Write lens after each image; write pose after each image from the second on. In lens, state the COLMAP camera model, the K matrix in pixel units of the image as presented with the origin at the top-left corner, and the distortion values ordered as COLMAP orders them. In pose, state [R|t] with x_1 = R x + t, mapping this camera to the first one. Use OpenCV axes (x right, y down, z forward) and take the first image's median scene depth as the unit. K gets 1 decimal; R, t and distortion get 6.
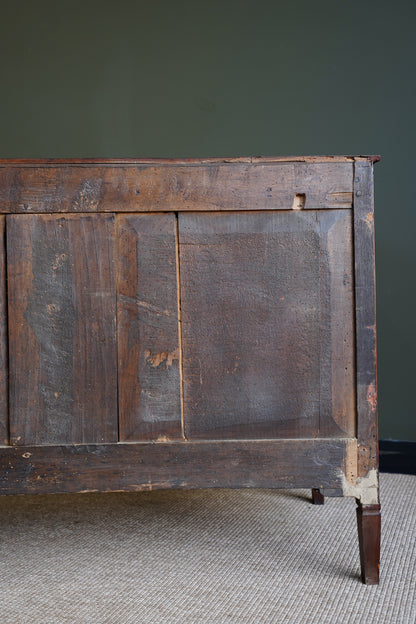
lens RADIAL K [[693.7, 0, 207.2], [0, 693.7, 311.7], [0, 0, 1]] dist [0.060841, 0.194763]
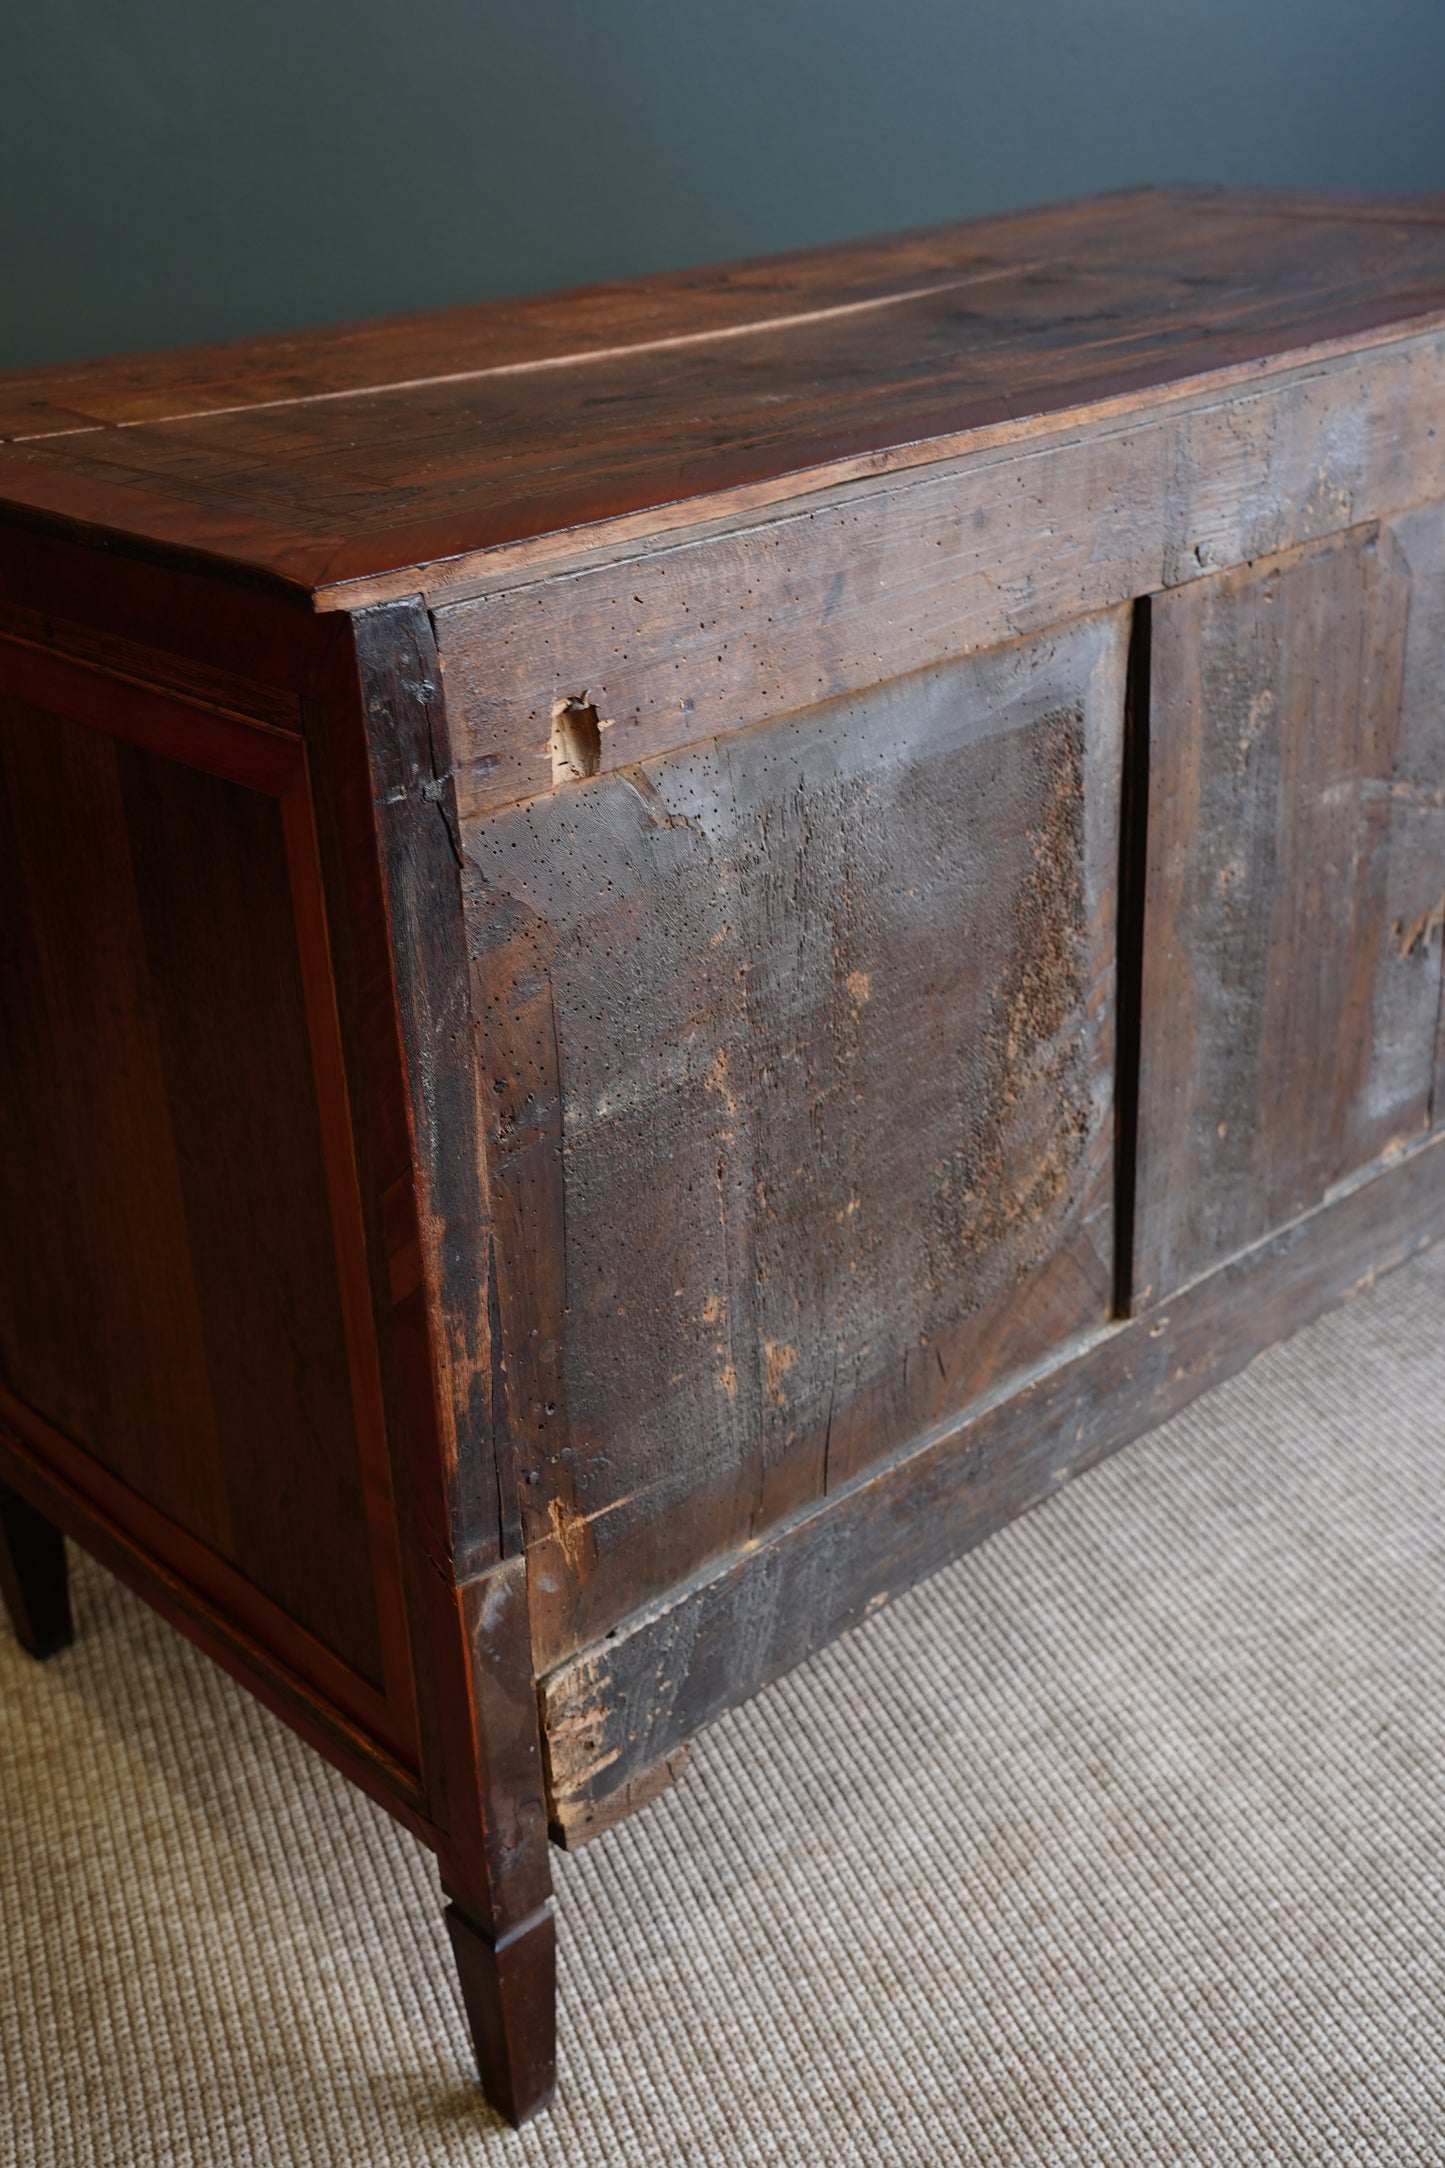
lens RADIAL K [[2410.2, 0, 719.8], [0, 2410.2, 1083.1], [0, 0, 1]] dist [0.060841, 0.194763]
pose [[0.744570, -0.304352, 0.594125, -1.029922], [0.038618, 0.908164, 0.416829, -0.366318], [-0.666426, -0.287414, 0.687946, 0.402092]]
